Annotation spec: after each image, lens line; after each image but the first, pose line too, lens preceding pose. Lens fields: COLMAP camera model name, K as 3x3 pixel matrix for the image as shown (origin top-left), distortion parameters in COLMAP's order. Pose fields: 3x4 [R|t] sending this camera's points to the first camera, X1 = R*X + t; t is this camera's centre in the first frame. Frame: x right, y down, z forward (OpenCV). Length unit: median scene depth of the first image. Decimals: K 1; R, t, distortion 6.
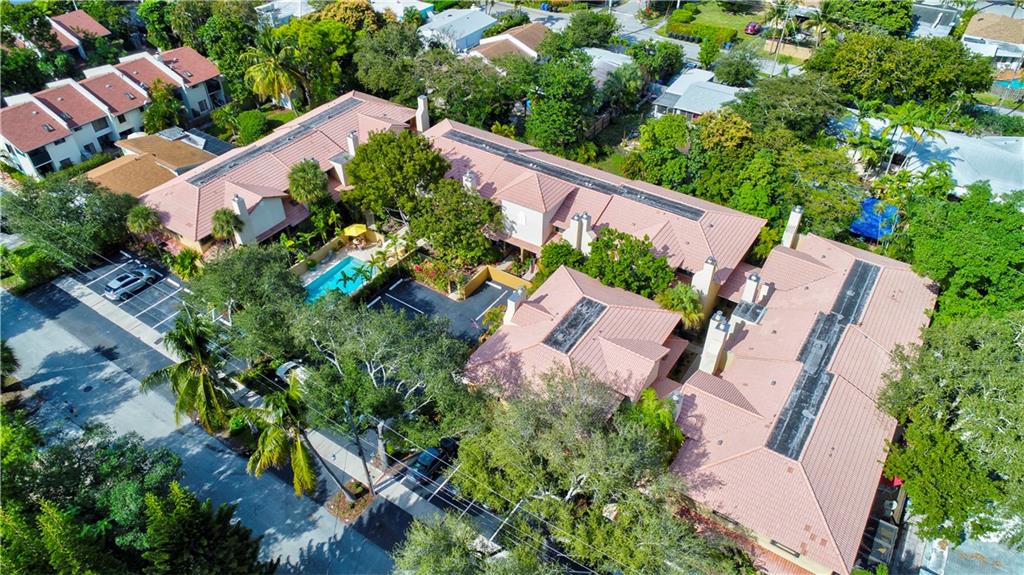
lens RADIAL K [[688.8, 0, 512.0], [0, 688.8, 287.5], [0, 0, 1]] dist [0.007297, 0.001195]
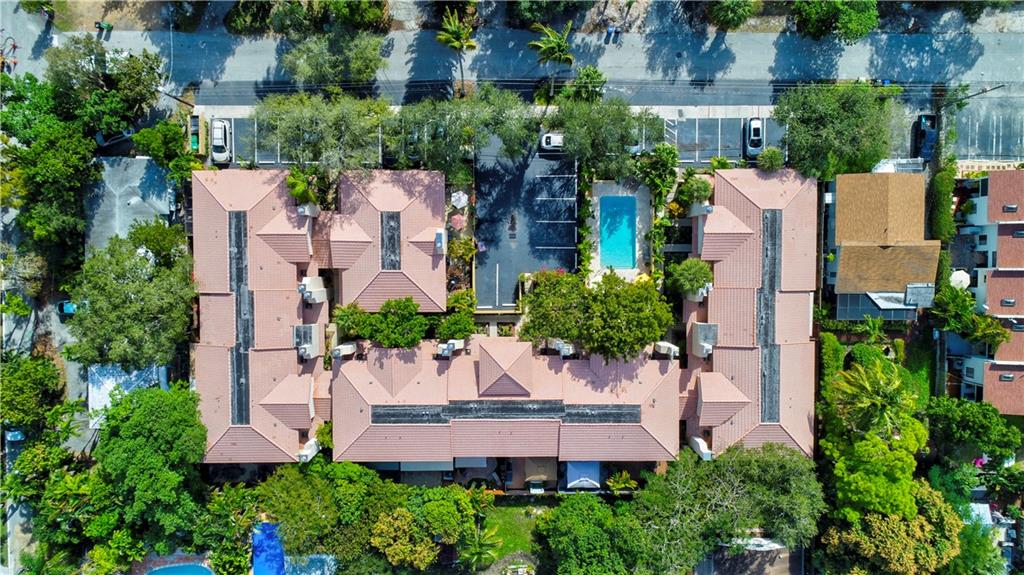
lens RADIAL K [[688.8, 0, 512.0], [0, 688.8, 287.5], [0, 0, 1]] dist [0.007297, 0.001195]
pose [[-0.829294, 0.558417, 0.021046, -0.092222], [-0.356042, -0.557029, 0.750302, -1.150039], [0.430704, 0.614727, 0.660760, 0.214397]]
